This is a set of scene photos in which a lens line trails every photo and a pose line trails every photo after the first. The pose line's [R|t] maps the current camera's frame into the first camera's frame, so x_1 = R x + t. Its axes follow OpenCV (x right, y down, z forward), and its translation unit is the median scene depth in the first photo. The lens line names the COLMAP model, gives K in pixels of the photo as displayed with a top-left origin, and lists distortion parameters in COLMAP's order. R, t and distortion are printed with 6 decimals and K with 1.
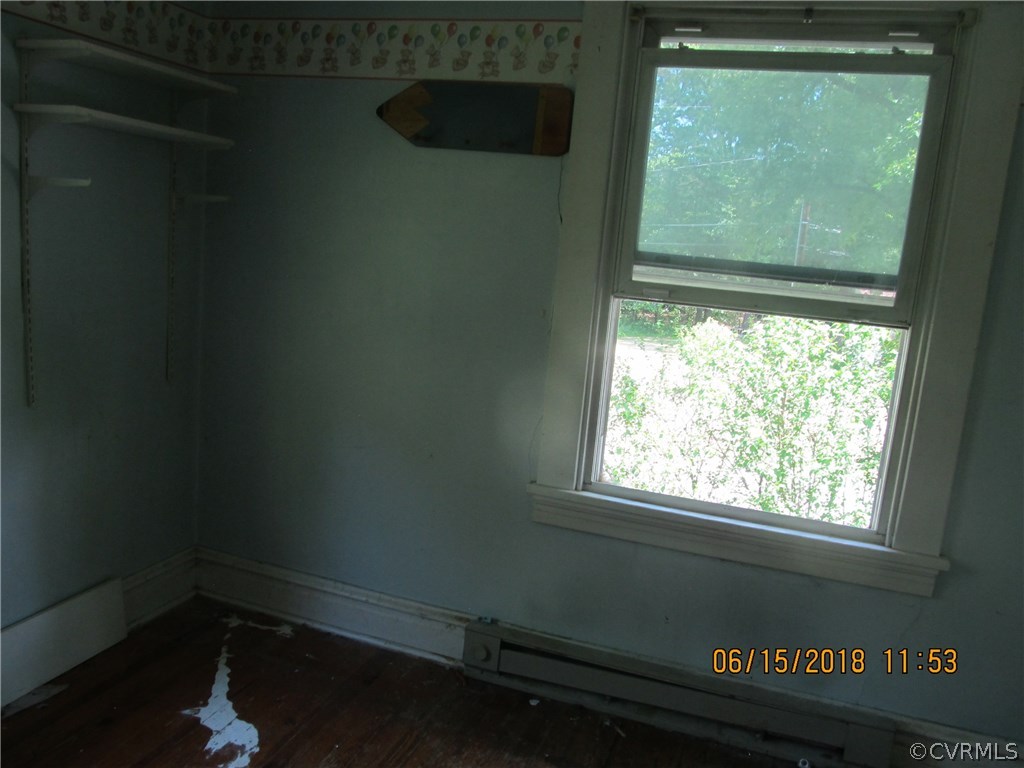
lens RADIAL K [[843.6, 0, 512.6], [0, 843.6, 391.5], [0, 0, 1]] dist [-0.072167, 0.034673]
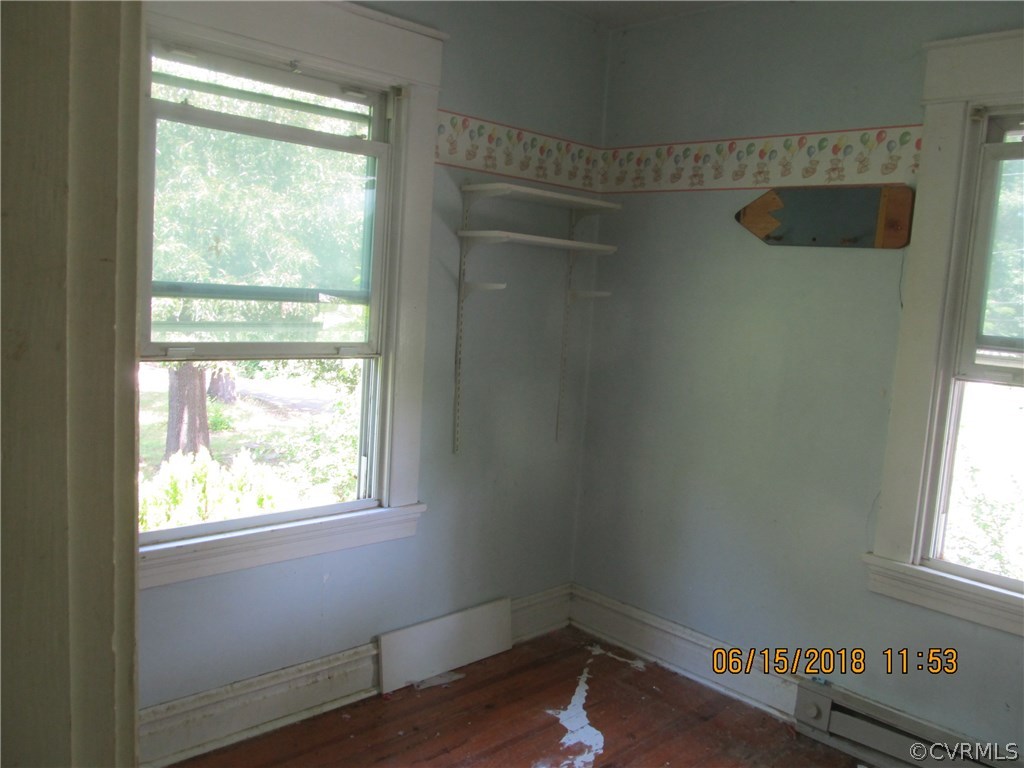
lens RADIAL K [[843.6, 0, 519.4], [0, 843.6, 390.7], [0, 0, 1]] dist [-0.072167, 0.034673]
pose [[0.895482, 0.020880, -0.444607, 0.091637], [-0.063411, 0.994695, -0.081002, 0.018109], [0.440557, 0.100729, 0.892055, -0.145296]]
